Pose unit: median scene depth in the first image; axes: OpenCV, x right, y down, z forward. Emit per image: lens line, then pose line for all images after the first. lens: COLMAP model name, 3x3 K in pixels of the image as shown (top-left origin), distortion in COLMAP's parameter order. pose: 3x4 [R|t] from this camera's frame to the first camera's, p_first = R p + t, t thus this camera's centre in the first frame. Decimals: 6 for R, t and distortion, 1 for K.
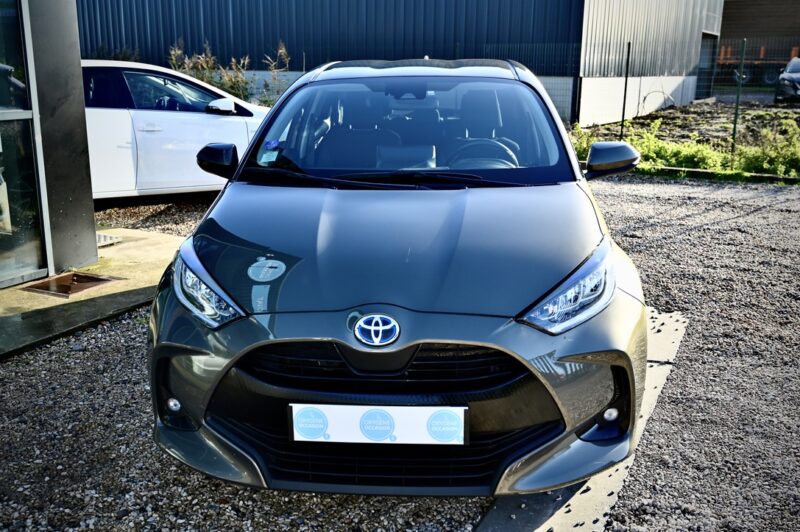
lens RADIAL K [[783.1, 0, 400.0], [0, 783.1, 266.0], [0, 0, 1]] dist [0.003221, 0.004890]
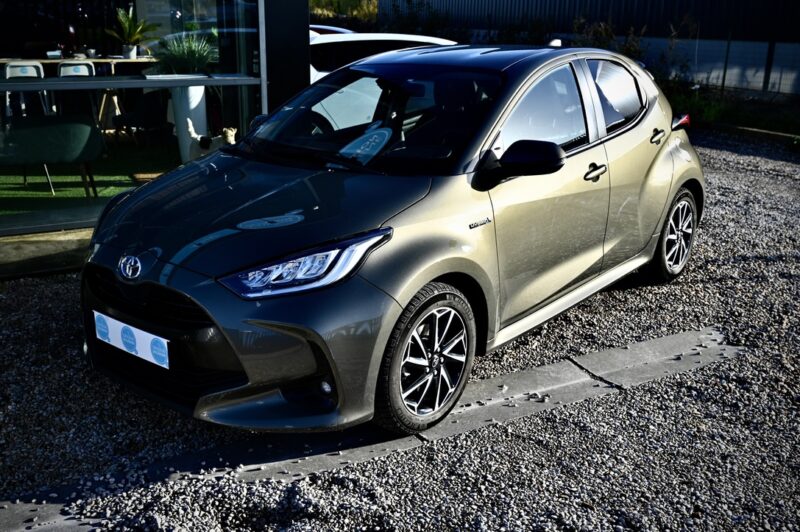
lens RADIAL K [[783.1, 0, 400.0], [0, 783.1, 266.0], [0, 0, 1]] dist [0.003221, 0.004890]
pose [[0.817344, 0.173726, -0.549335, 0.720433], [-0.149004, 0.984757, 0.089727, -0.071105], [0.556549, 0.008515, 0.830771, 0.111767]]
